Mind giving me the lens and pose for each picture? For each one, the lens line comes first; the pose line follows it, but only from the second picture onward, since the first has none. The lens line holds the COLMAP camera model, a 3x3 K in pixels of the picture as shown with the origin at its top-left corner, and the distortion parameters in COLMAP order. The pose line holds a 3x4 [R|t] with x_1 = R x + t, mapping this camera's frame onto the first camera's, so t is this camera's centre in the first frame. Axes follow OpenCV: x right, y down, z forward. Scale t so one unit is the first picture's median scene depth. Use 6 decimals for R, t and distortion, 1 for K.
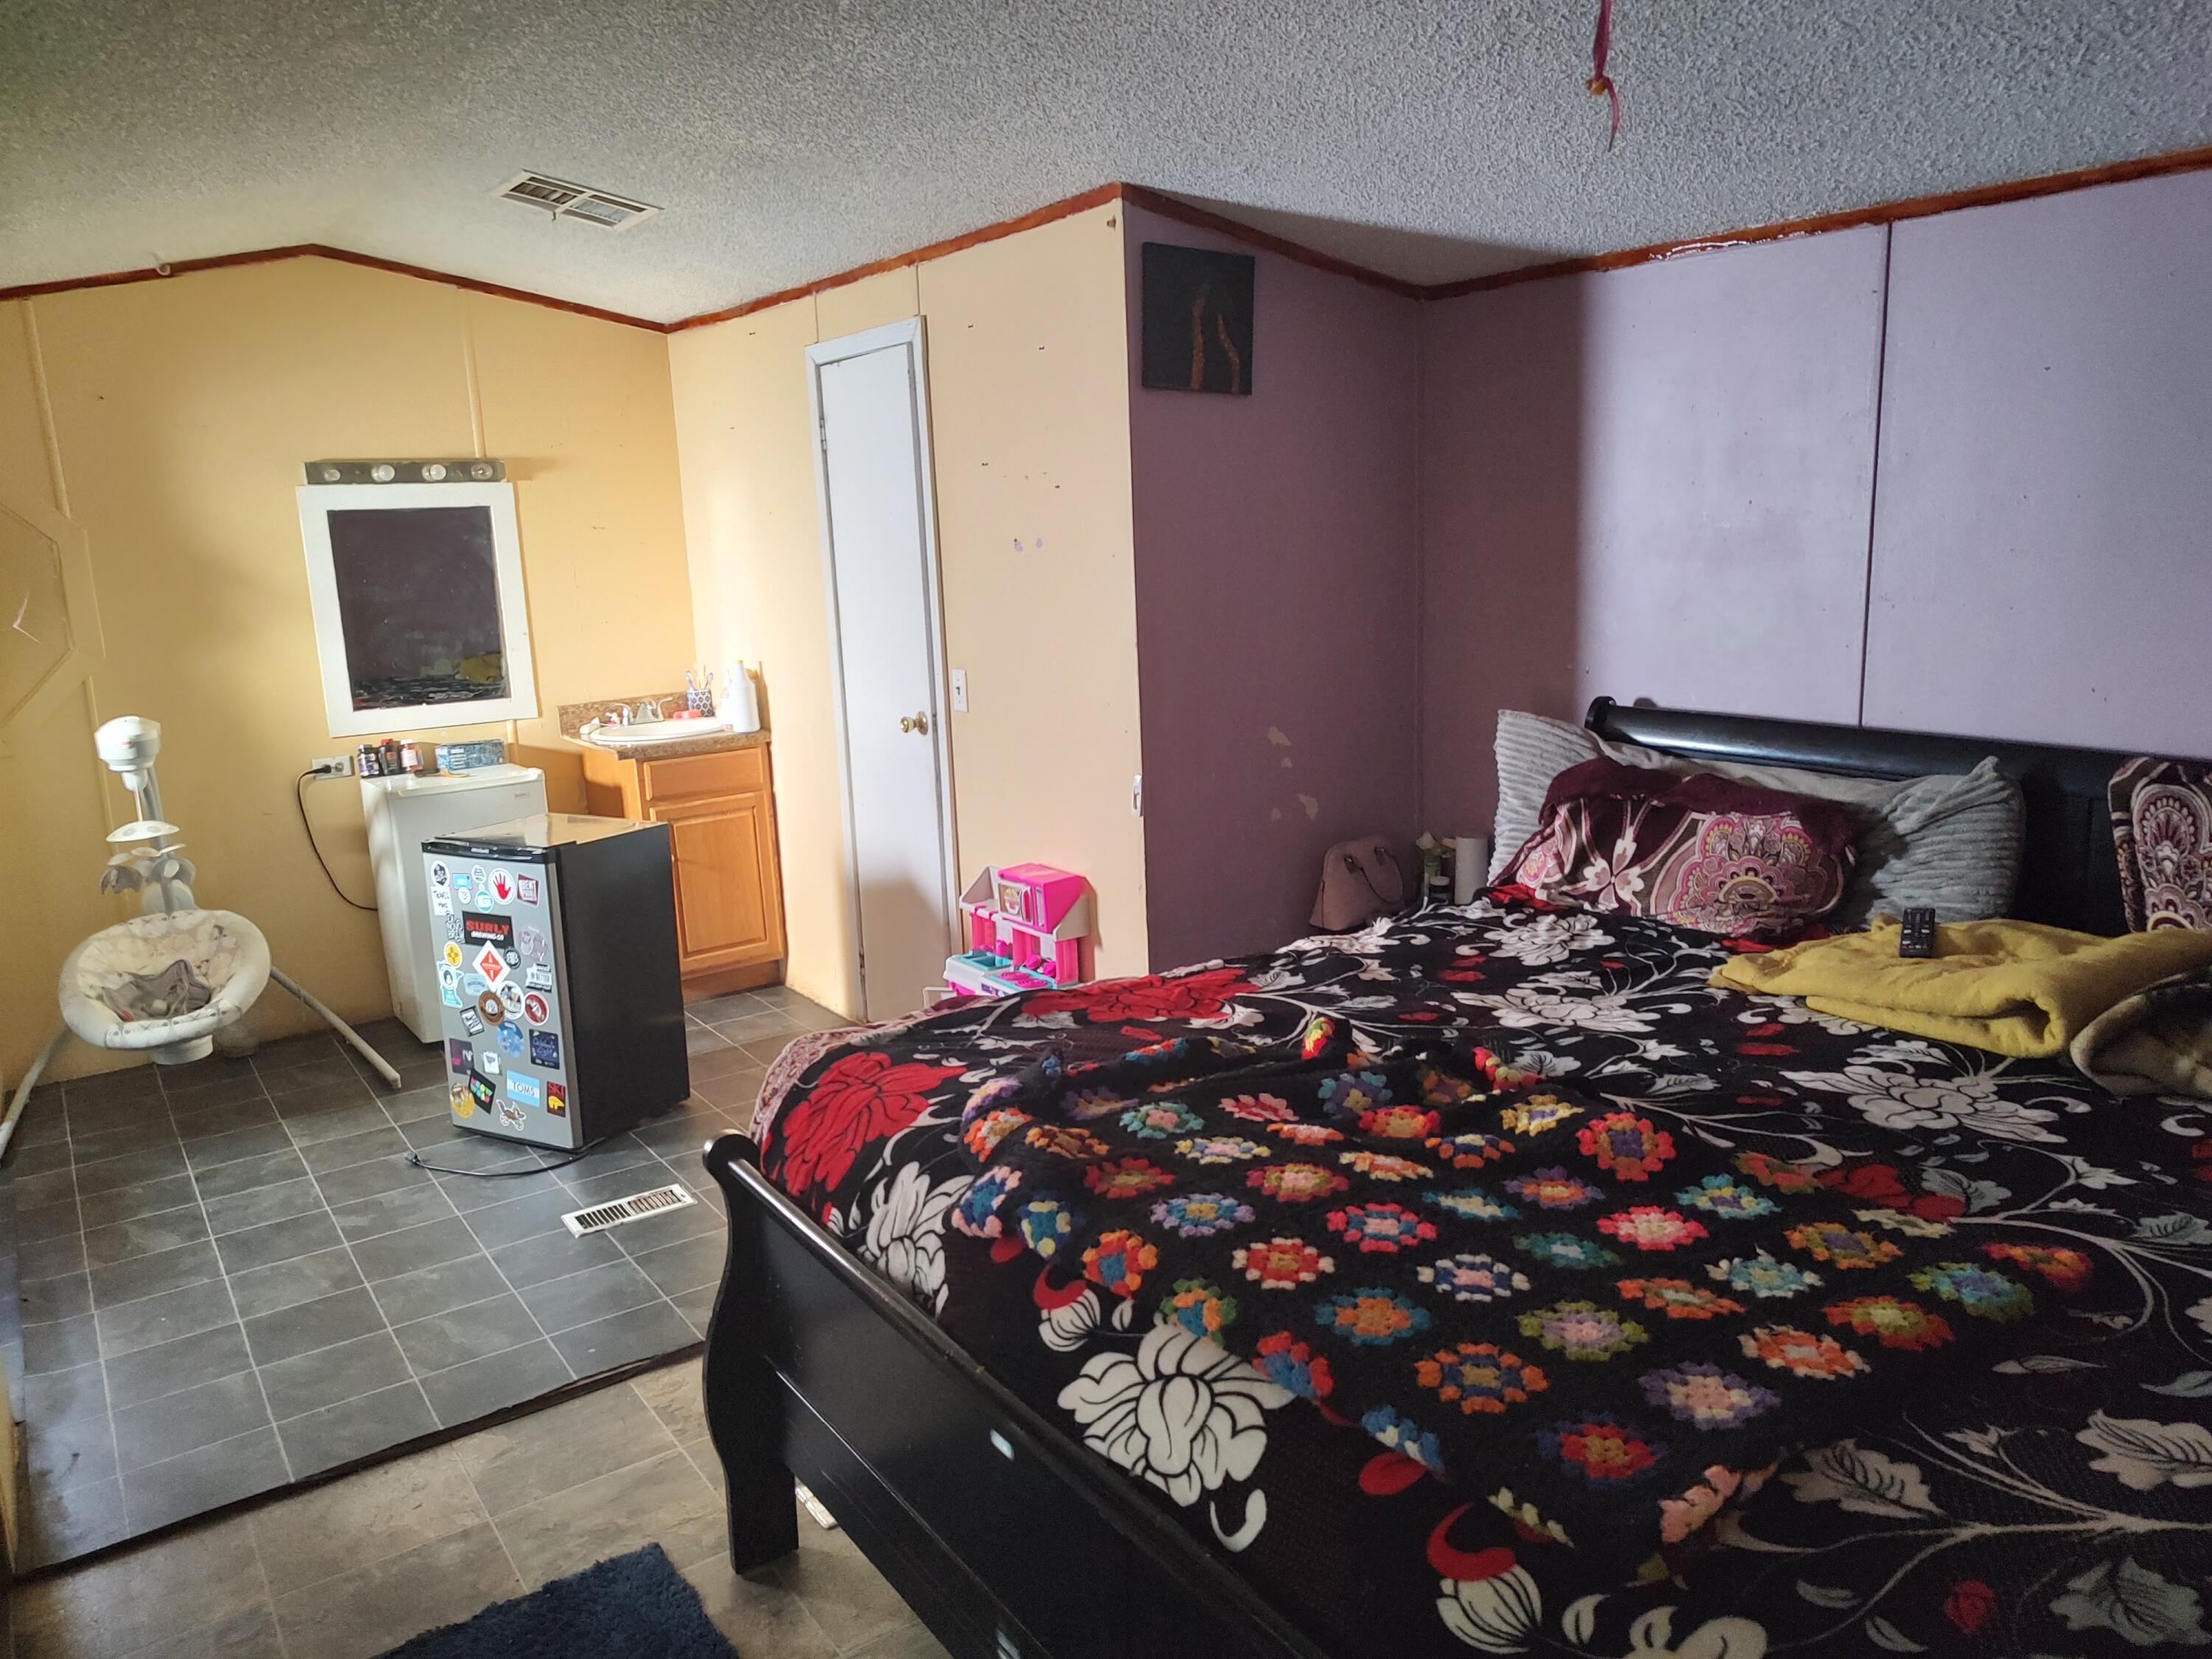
lens RADIAL K [[1593.4, 0, 1142.9], [0, 1593.4, 826.6], [0, 0, 1]] dist [0.012613, -0.009093]
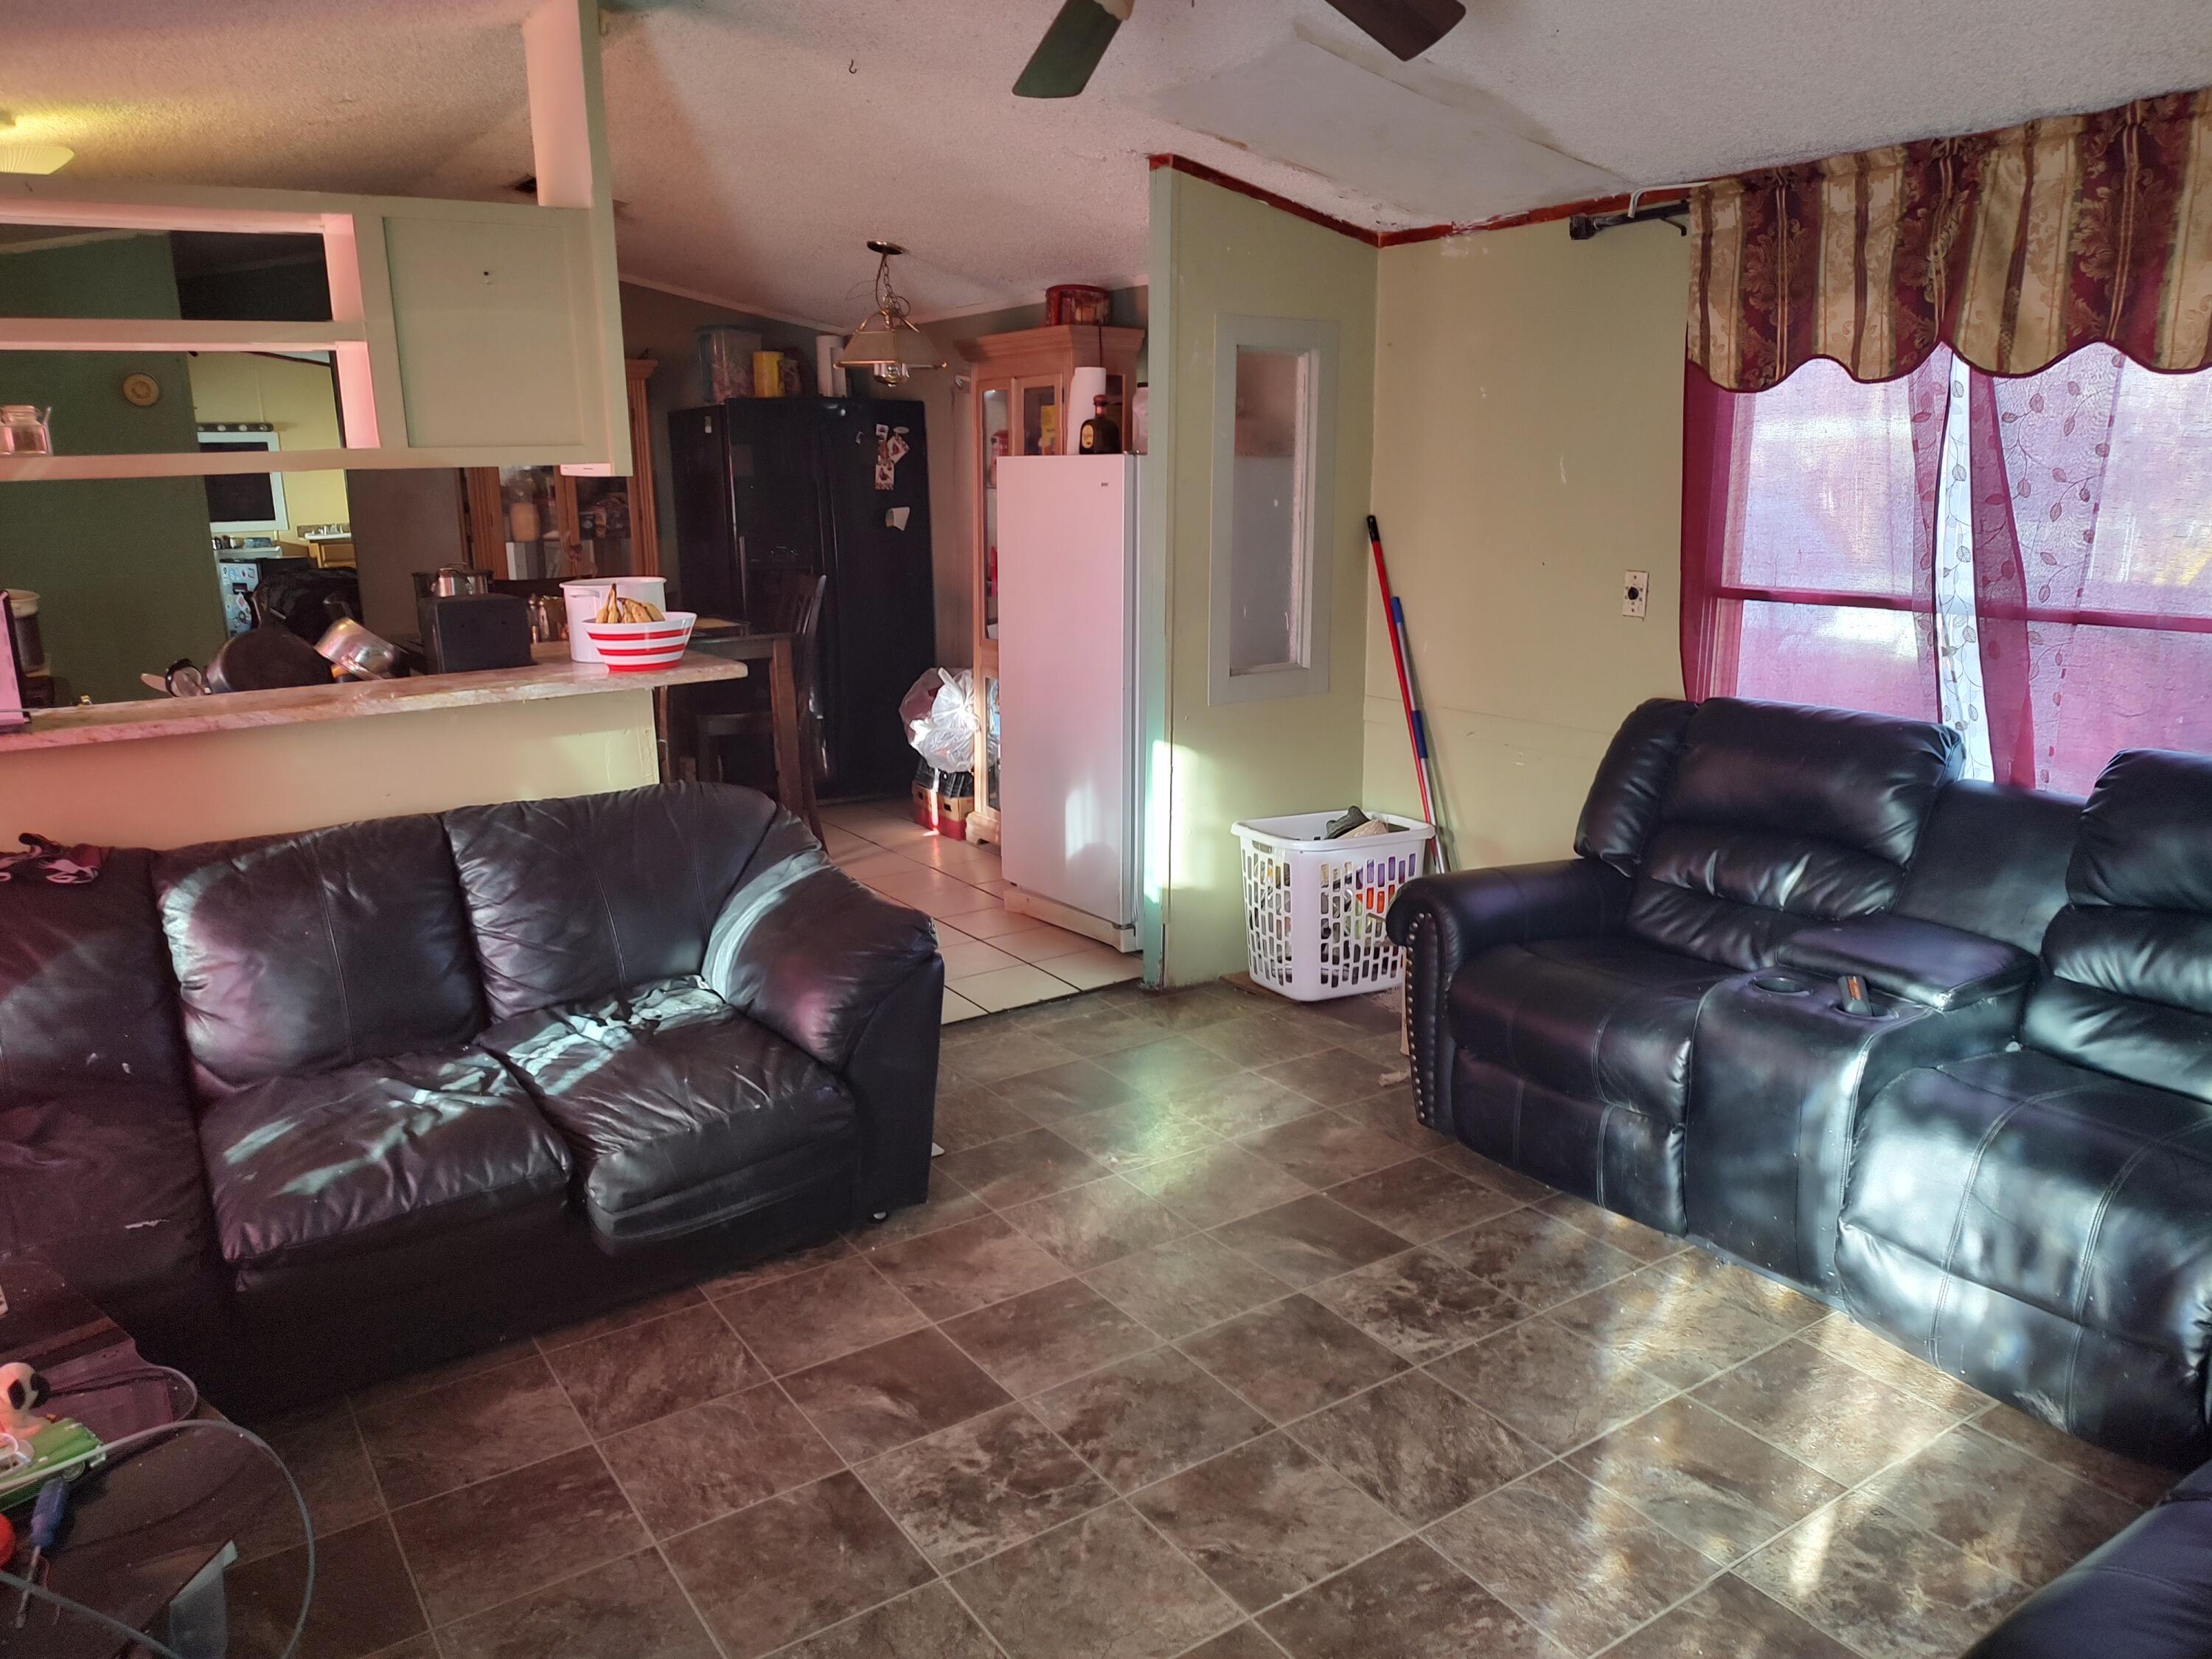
lens RADIAL K [[1593.4, 0, 1107.7], [0, 1593.4, 830.0], [0, 0, 1]] dist [0.012613, -0.009093]
pose [[0.999385, 0.027402, -0.021892, 1.237429], [-0.026500, 0.998829, 0.040479, 0.339560], [0.022976, -0.039874, 0.998941, -1.884553]]
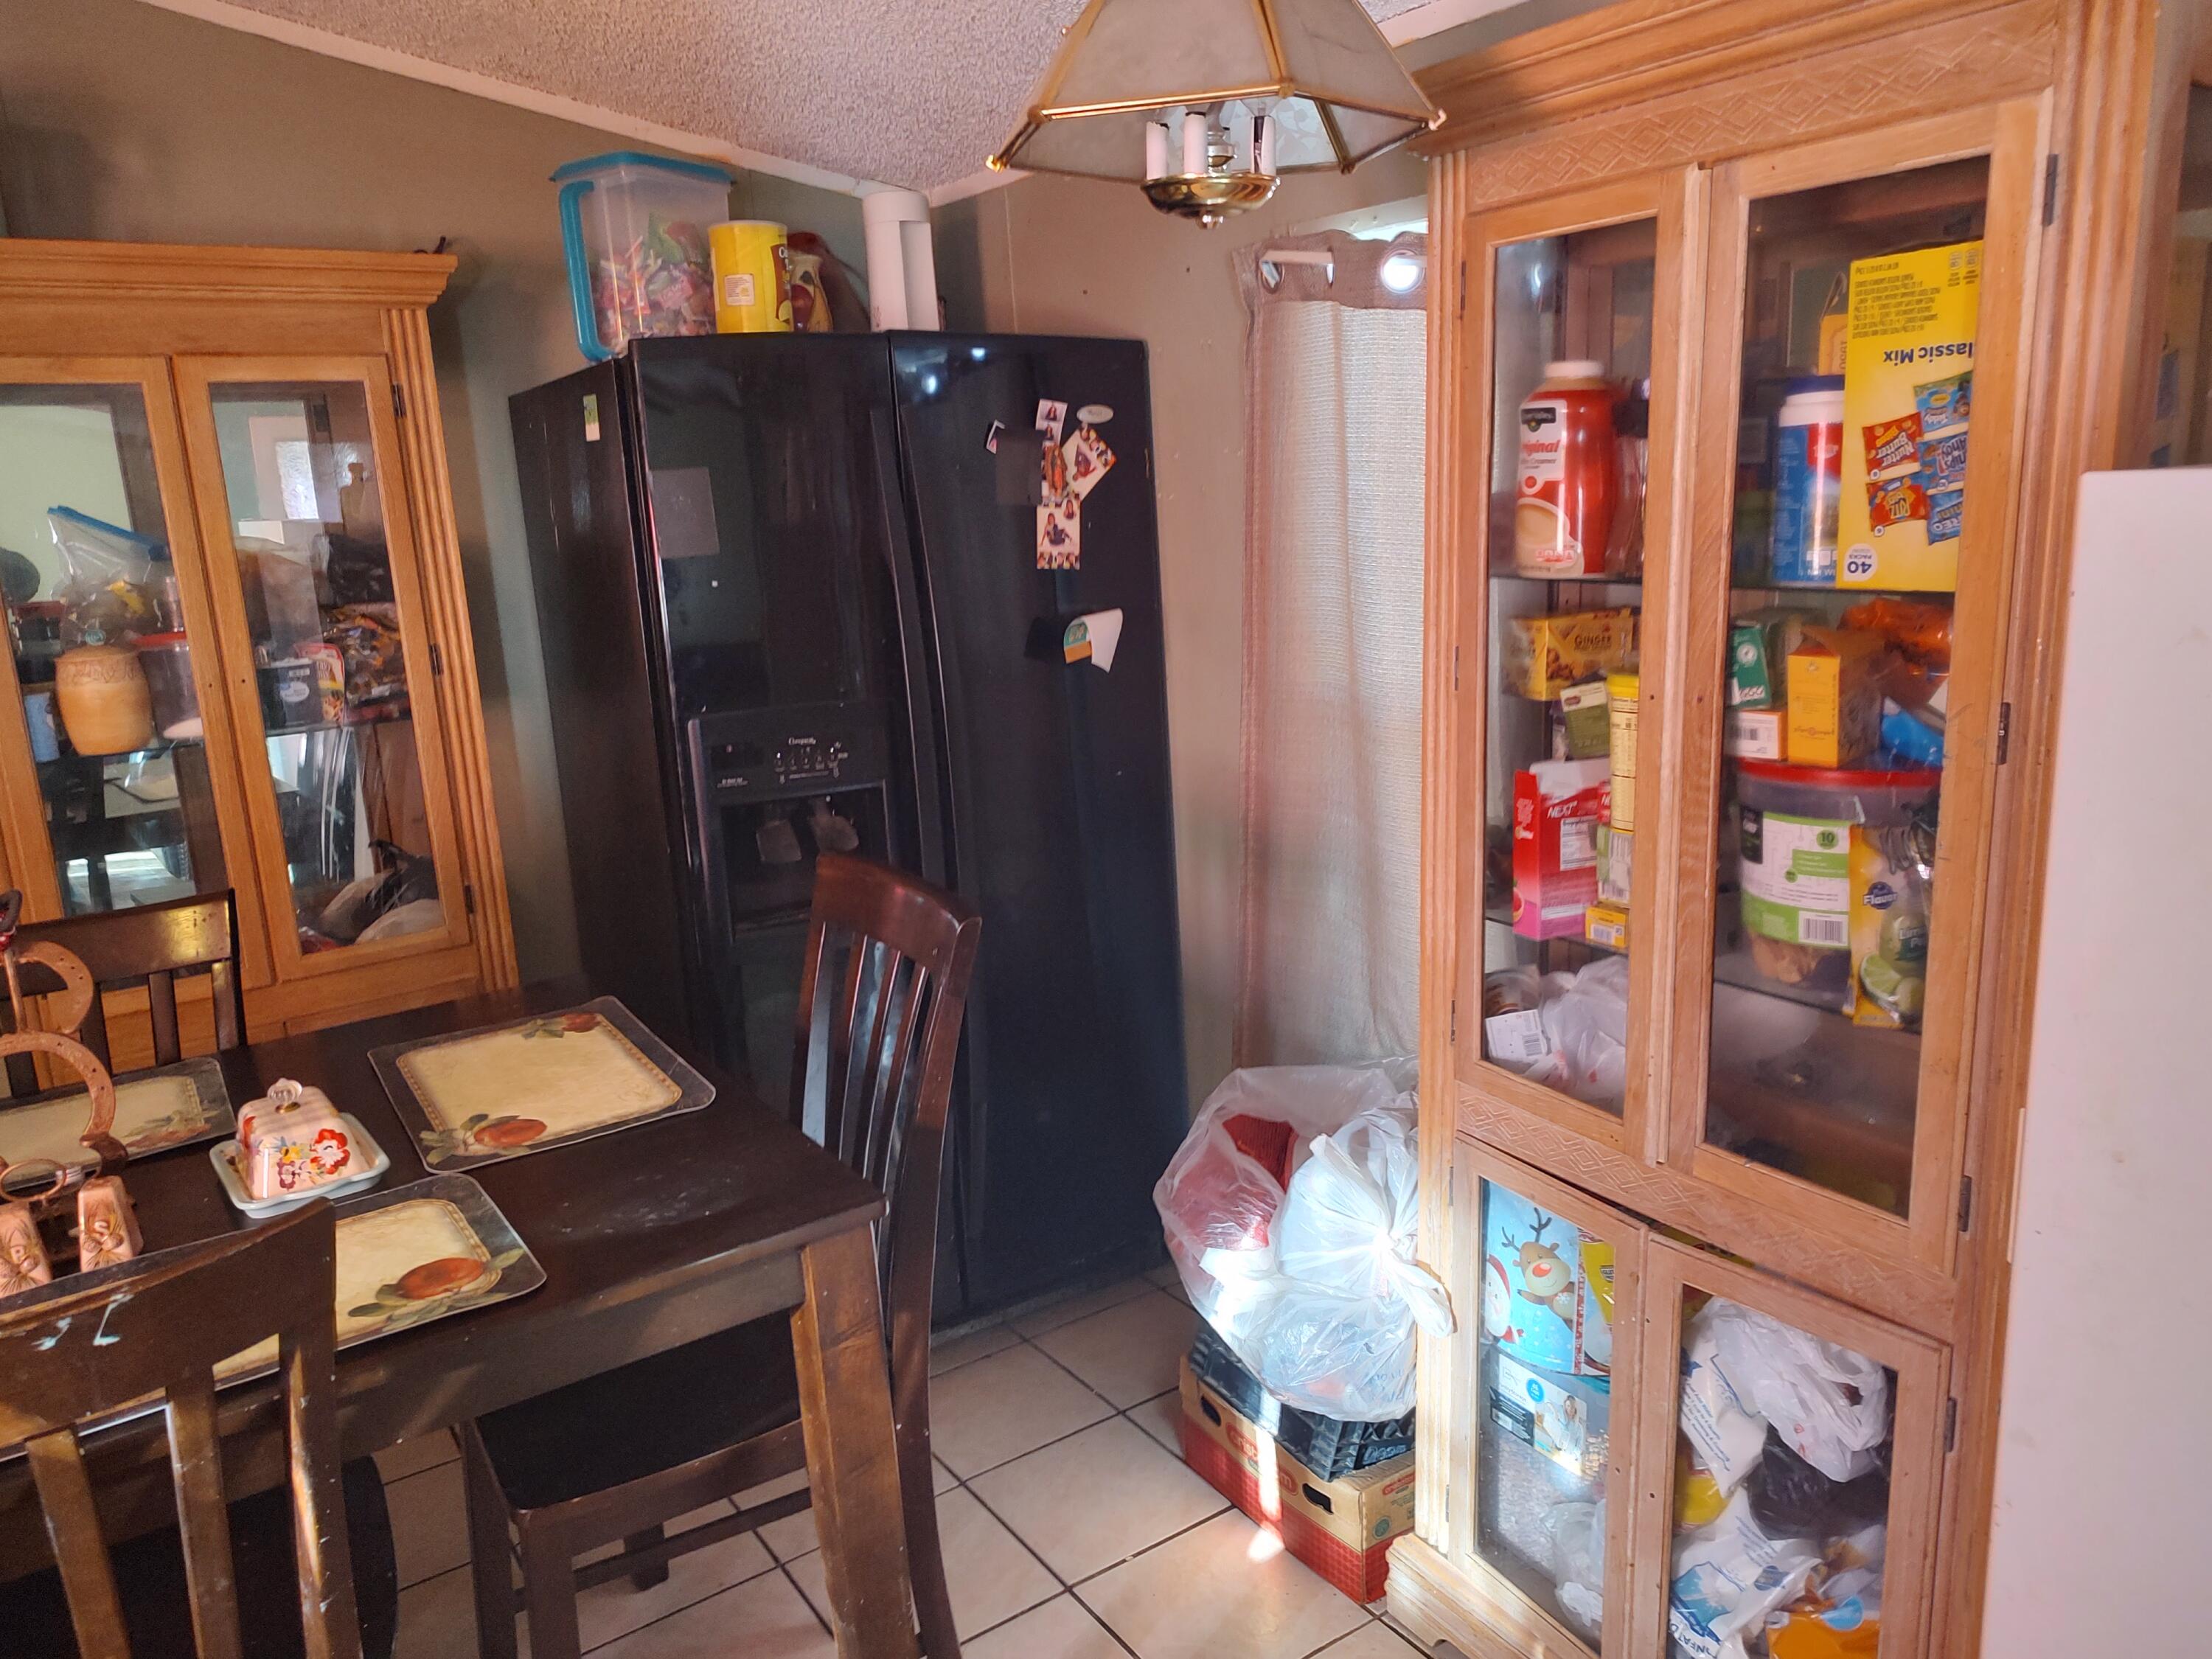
lens RADIAL K [[1593.4, 0, 1104.6], [0, 1593.4, 836.0], [0, 0, 1]] dist [0.012613, -0.009093]
pose [[0.999548, -0.013560, -0.026839, 0.994707], [0.014553, 0.999203, 0.037172, 0.144619], [0.026314, -0.037546, 0.998948, -0.872256]]
